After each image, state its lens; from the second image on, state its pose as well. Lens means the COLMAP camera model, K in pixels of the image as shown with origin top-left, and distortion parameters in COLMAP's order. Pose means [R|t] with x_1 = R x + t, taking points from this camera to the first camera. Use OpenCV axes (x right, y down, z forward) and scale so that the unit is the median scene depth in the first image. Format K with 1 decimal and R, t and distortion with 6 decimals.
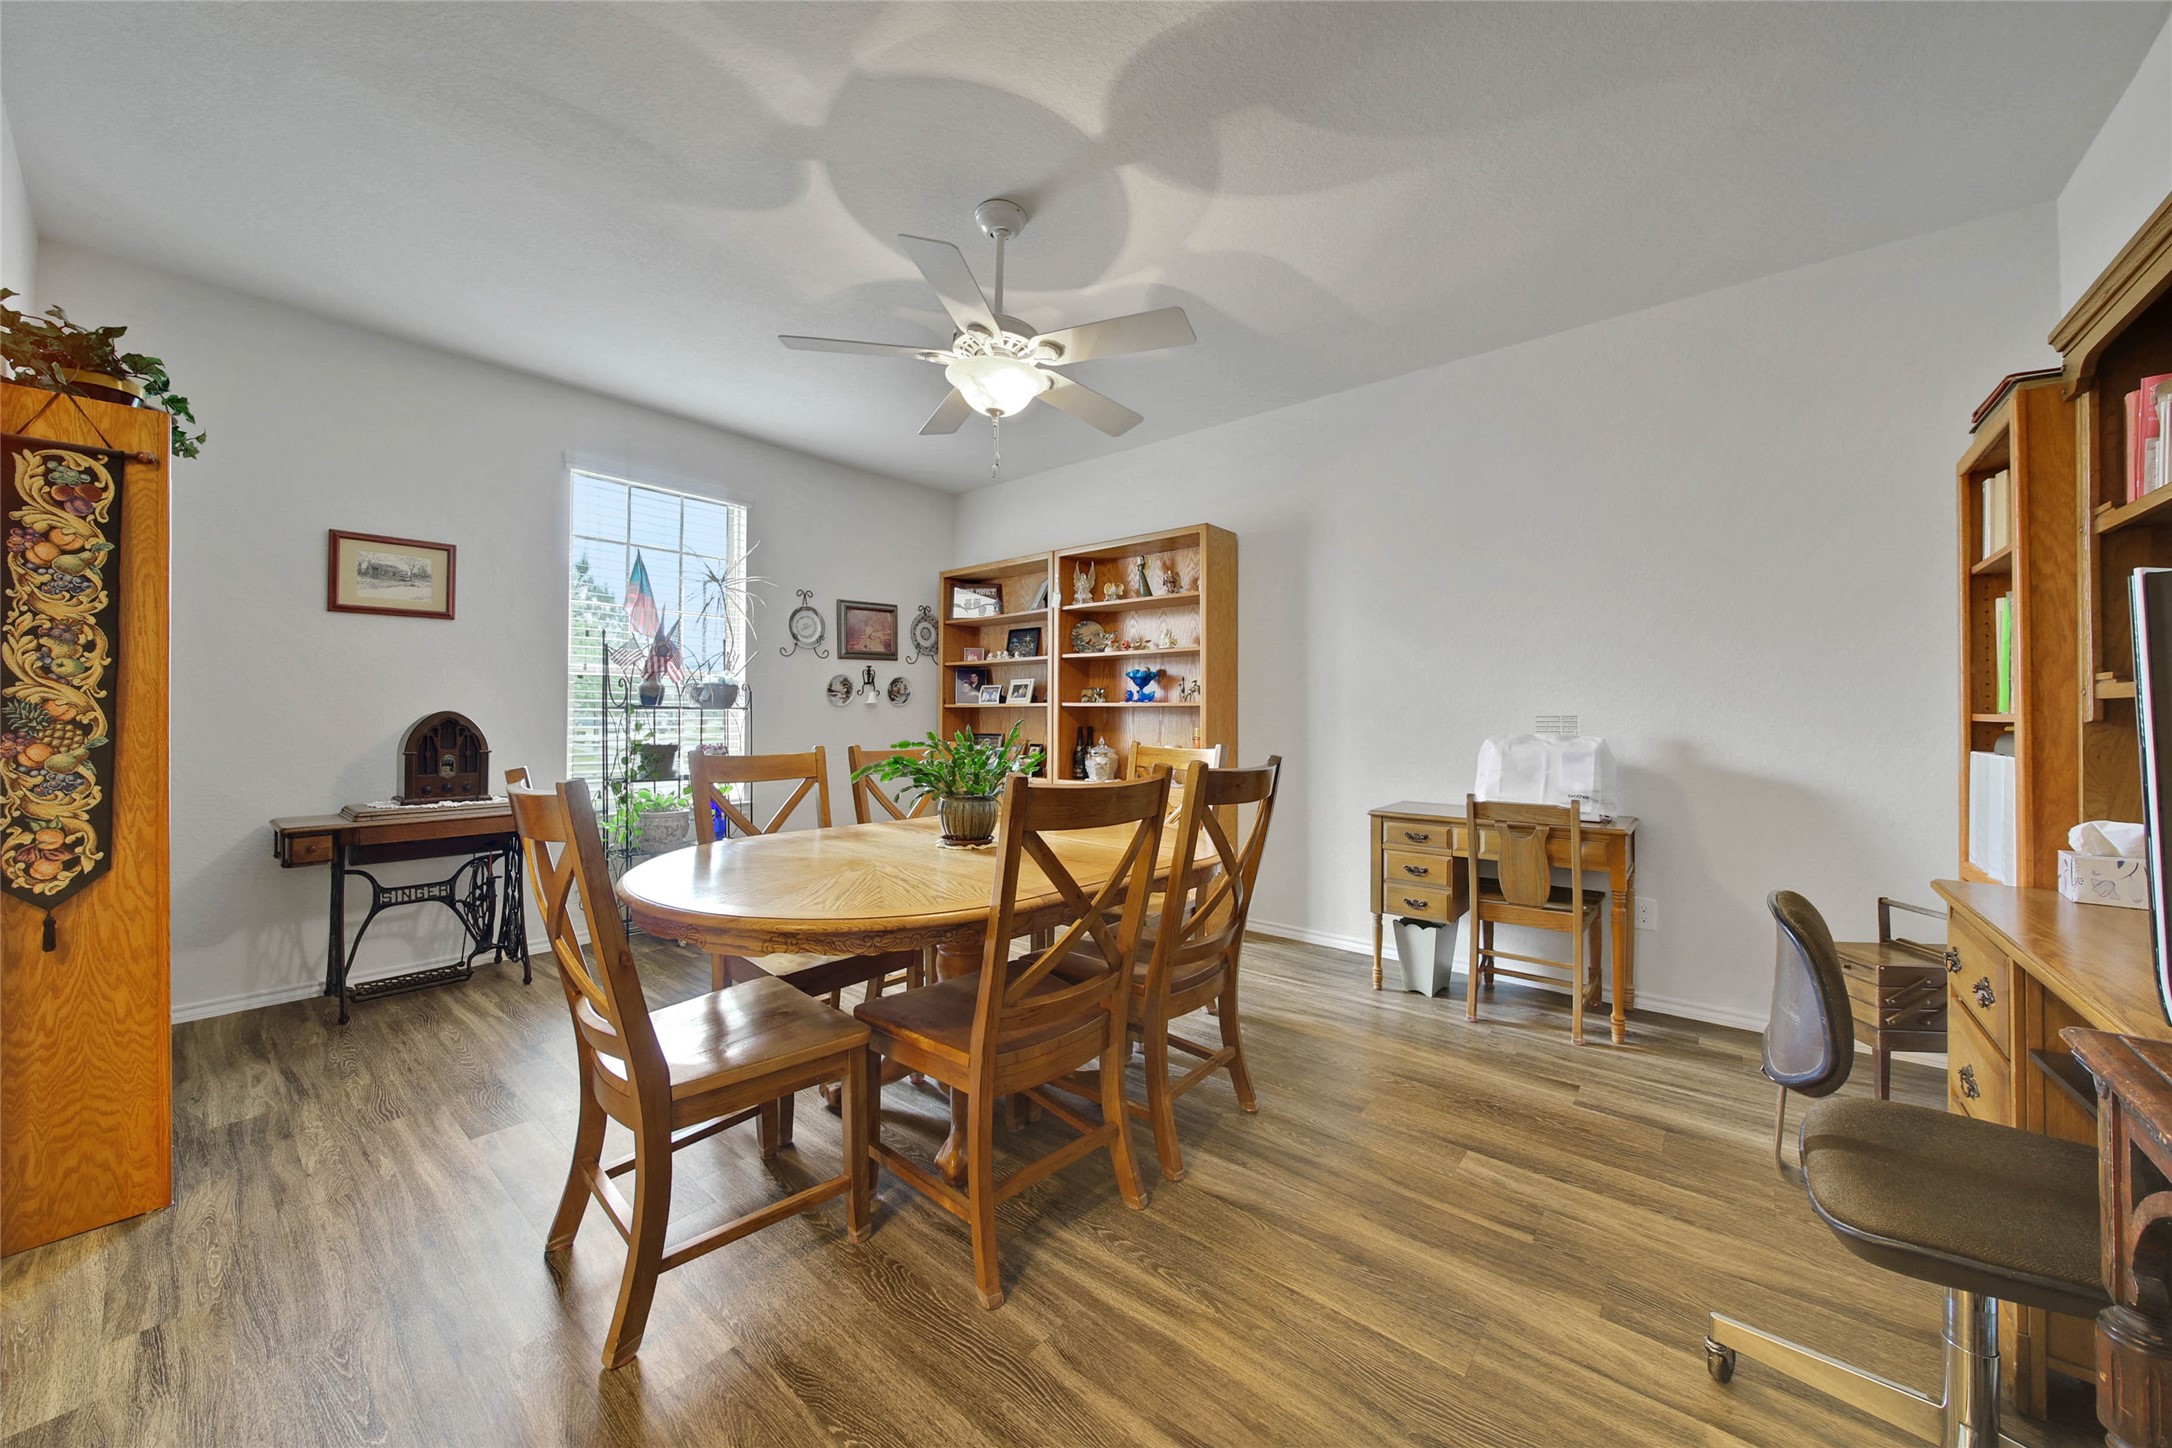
lens RADIAL K [[777.3, 0, 1087.7], [0, 777.3, 735.5], [0, 0, 1]] dist [-0.001478, -0.000409]
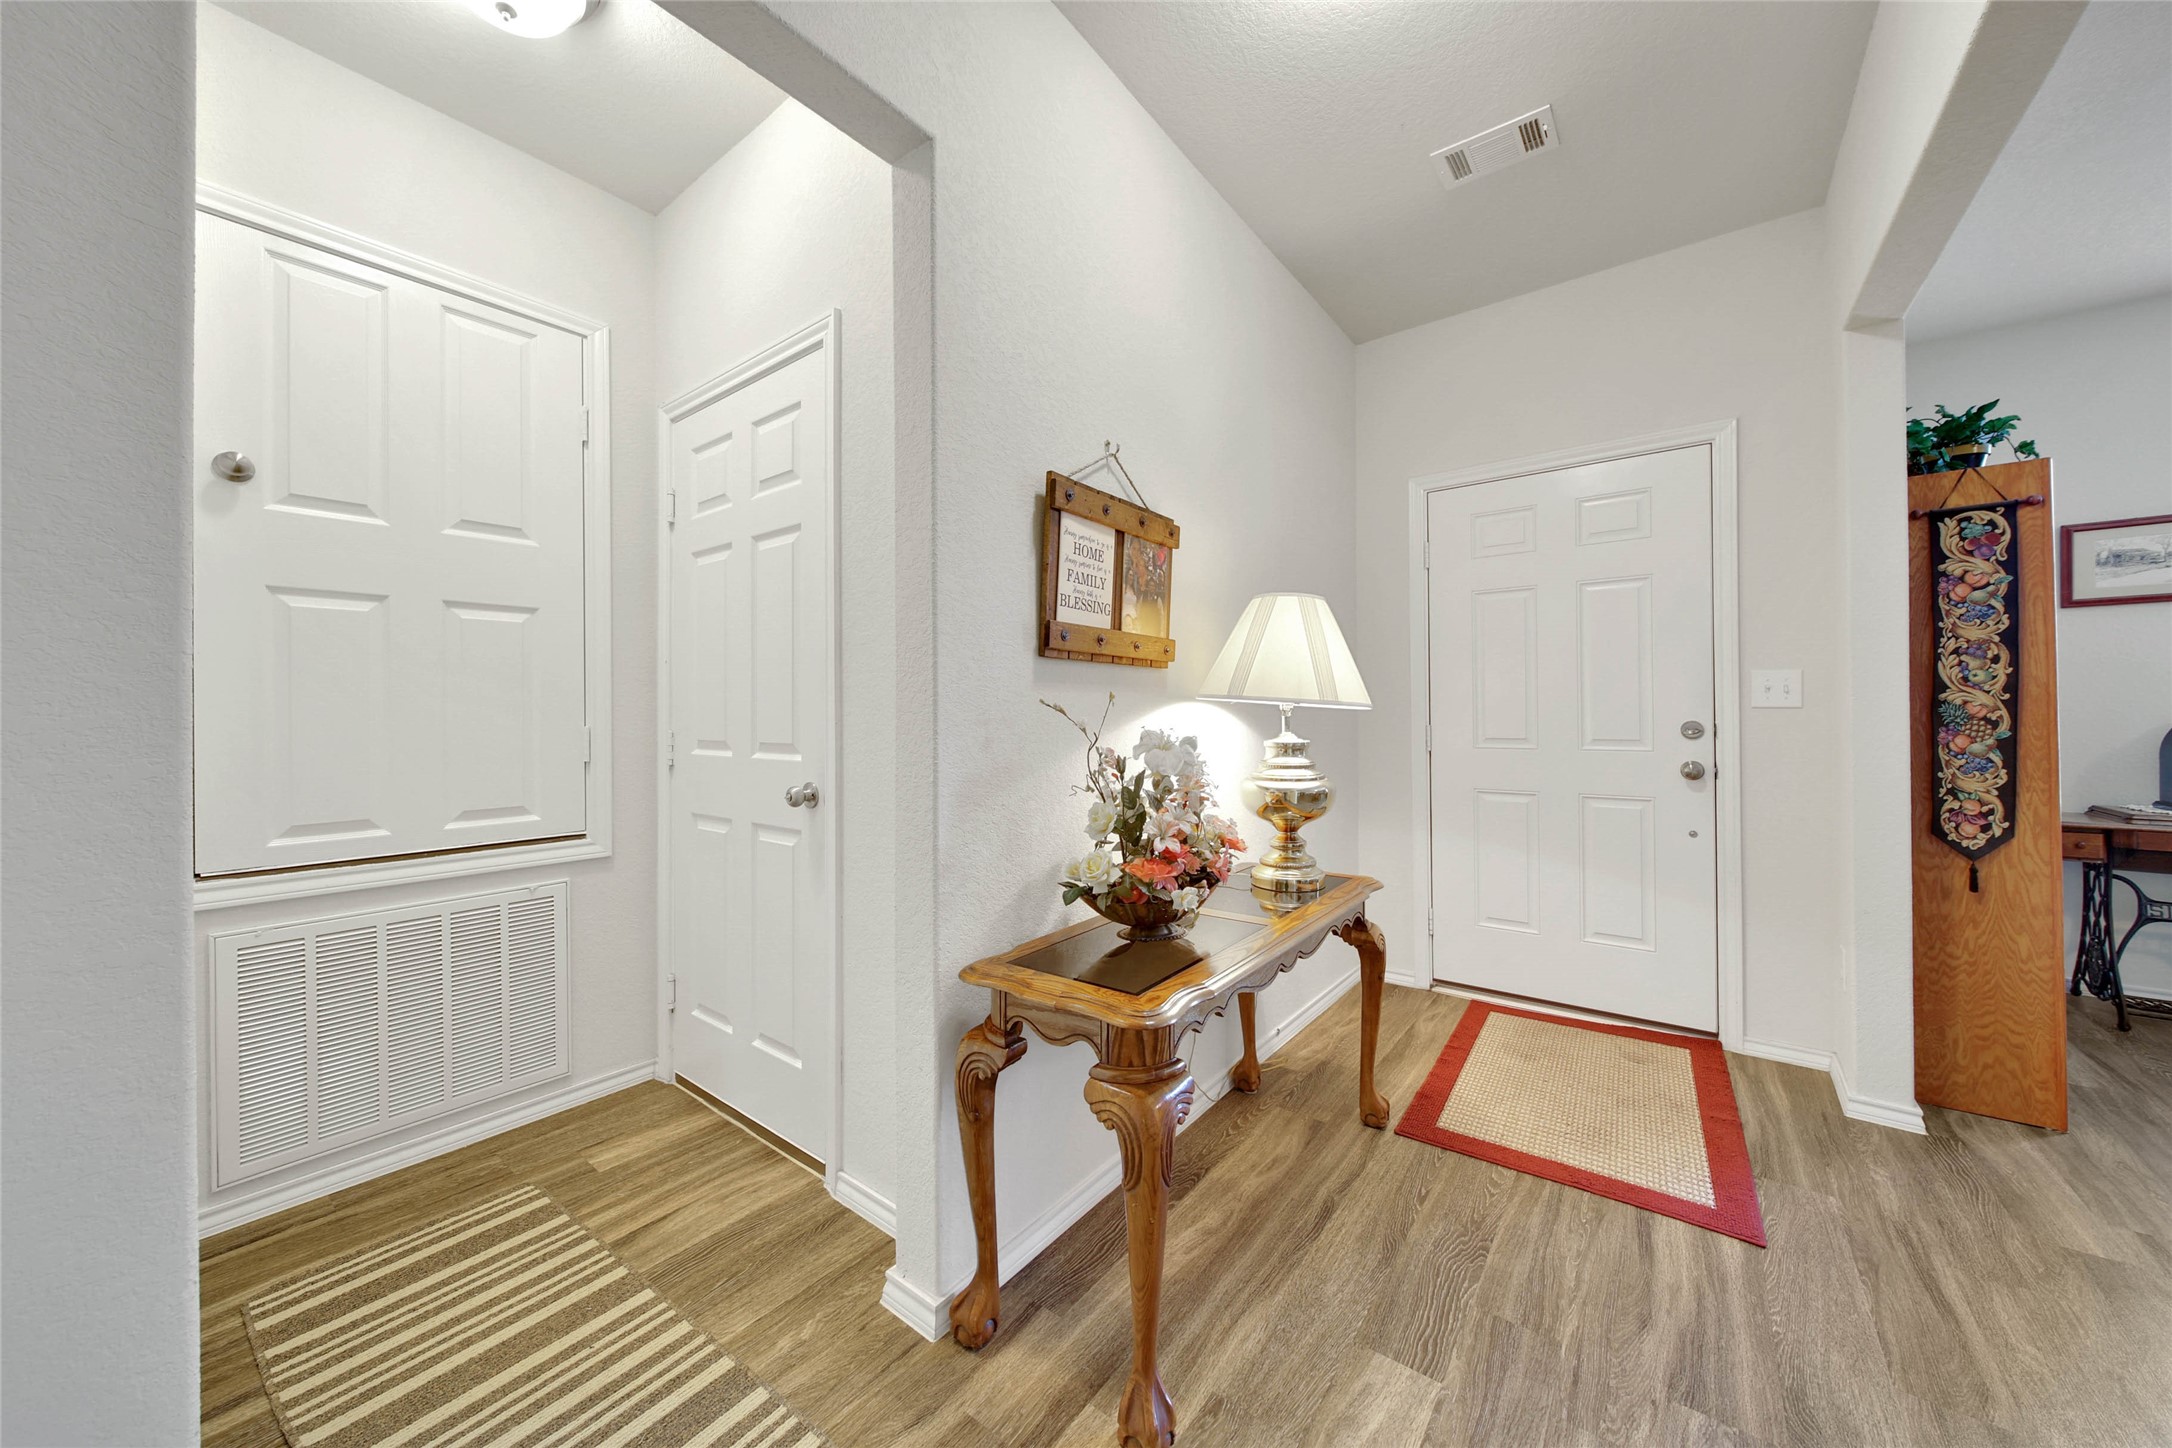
lens RADIAL K [[768.1, 0, 1087.7], [0, 768.1, 715.8], [0, 0, 1]] dist [-0.000226, -0.000855]
pose [[0.040840, -0.005209, -0.999152, -0.090320], [-0.018769, 0.999806, -0.005979, 0.013438], [0.998989, 0.018997, 0.040735, -0.544008]]
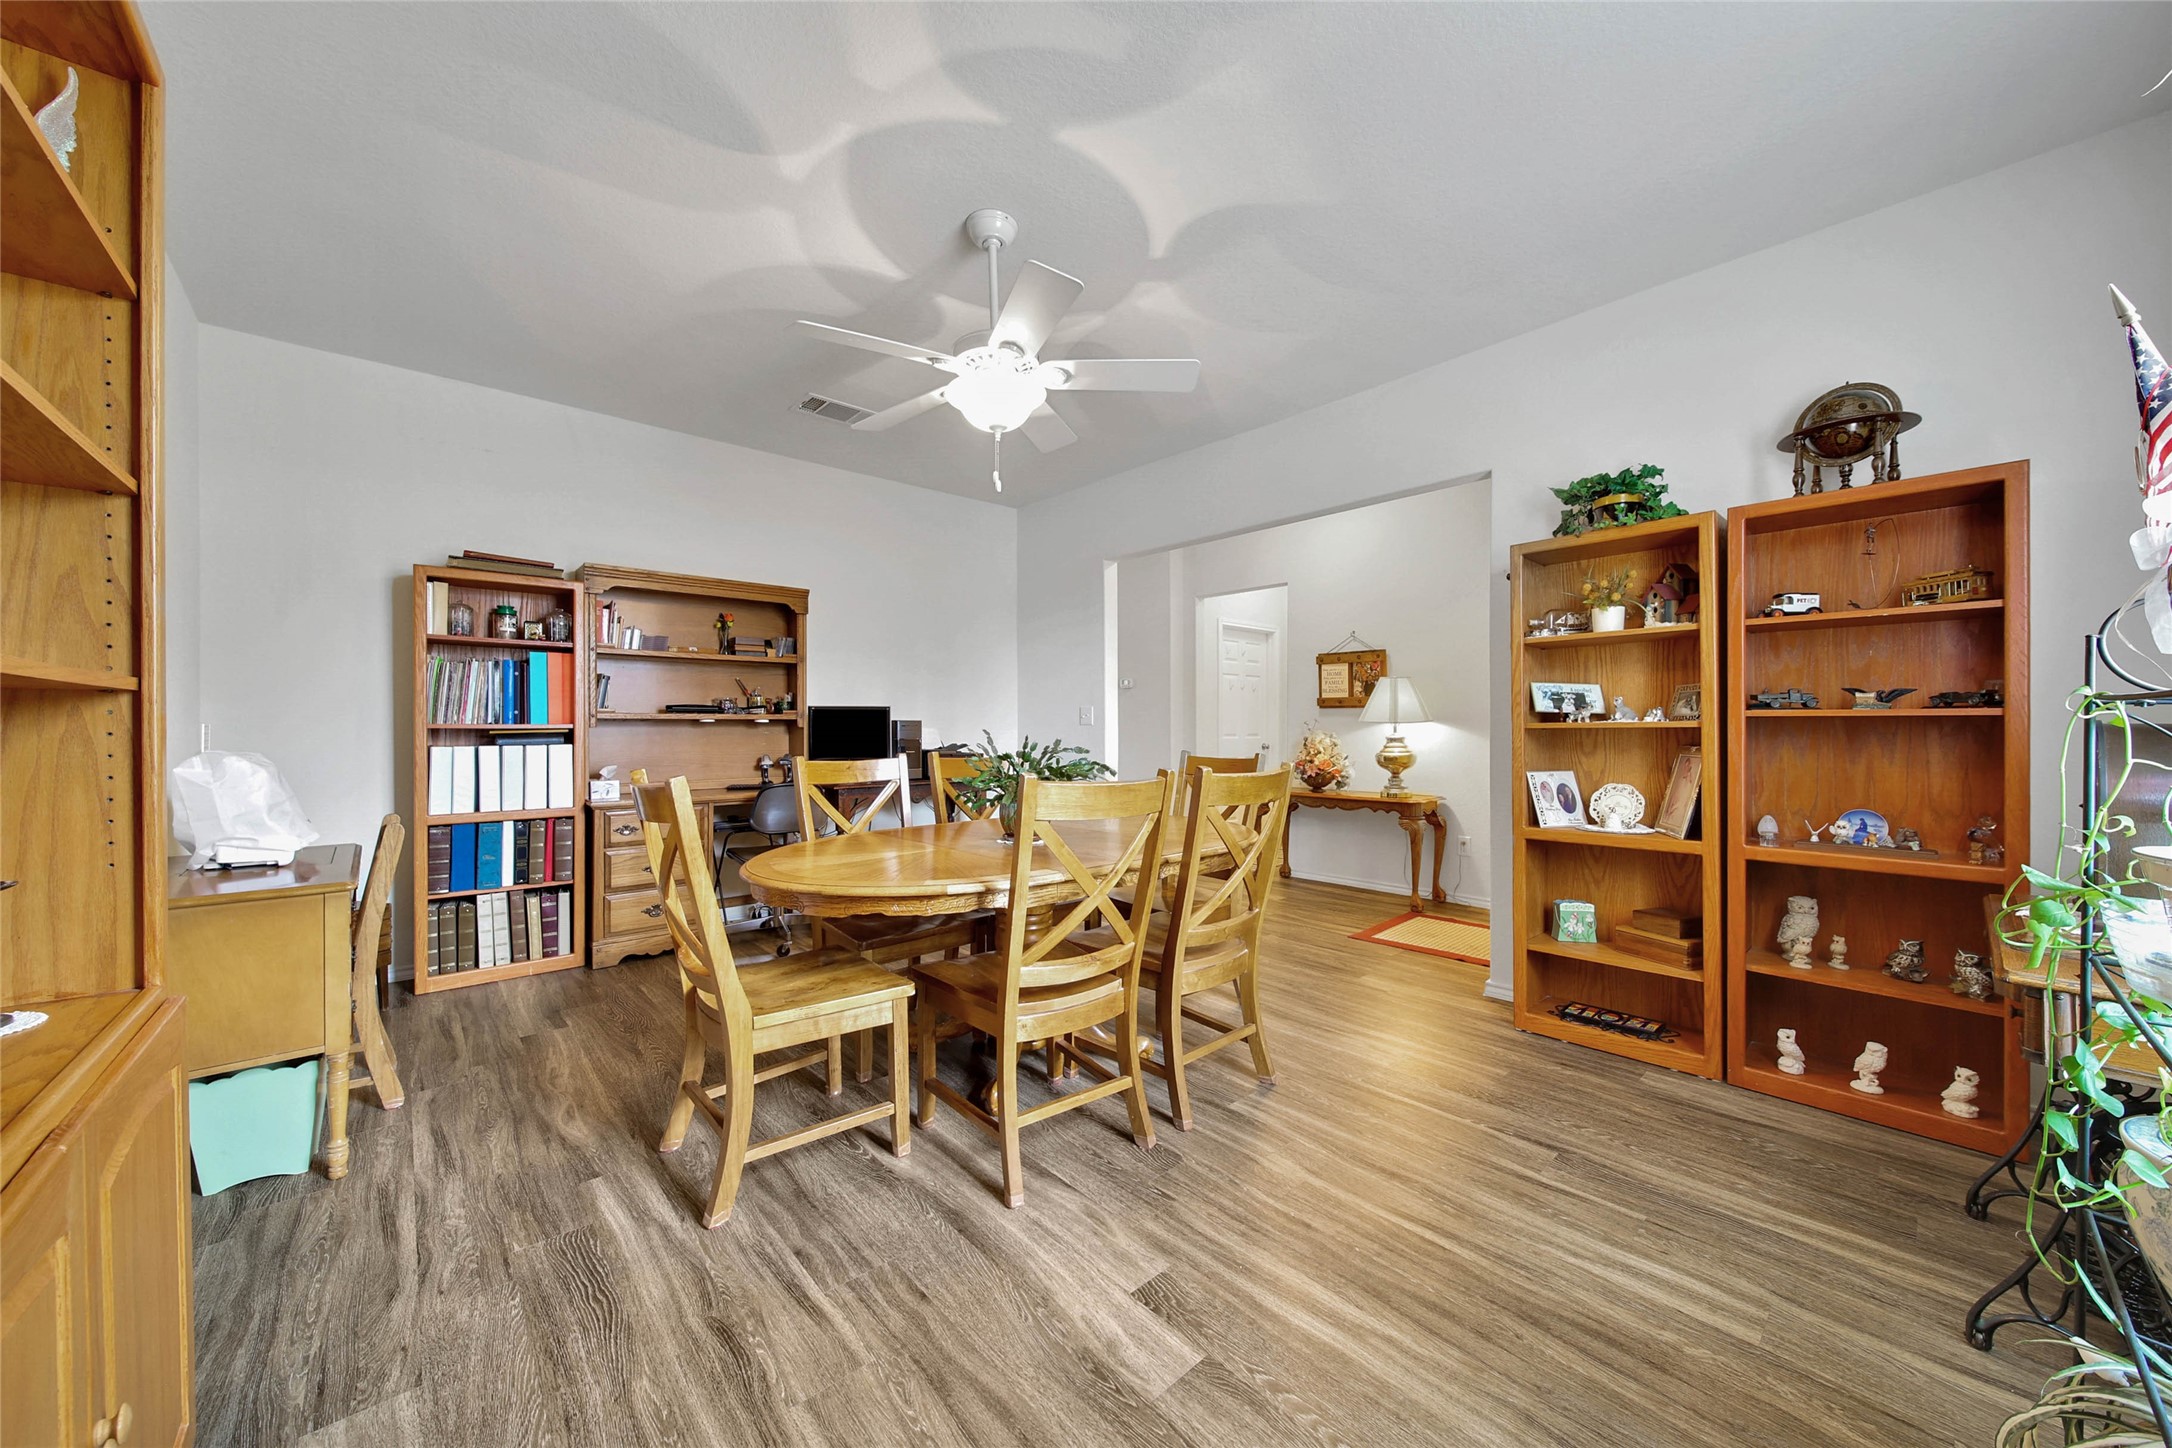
lens RADIAL K [[768.1, 0, 1087.7], [0, 768.1, 715.8], [0, 0, 1]] dist [-0.000226, -0.000855]
pose [[-0.989876, -0.003975, 0.141876, -0.527981], [-0.002042, 0.999903, 0.013767, -0.073826], [-0.141917, 0.013338, -0.989789, 2.761064]]
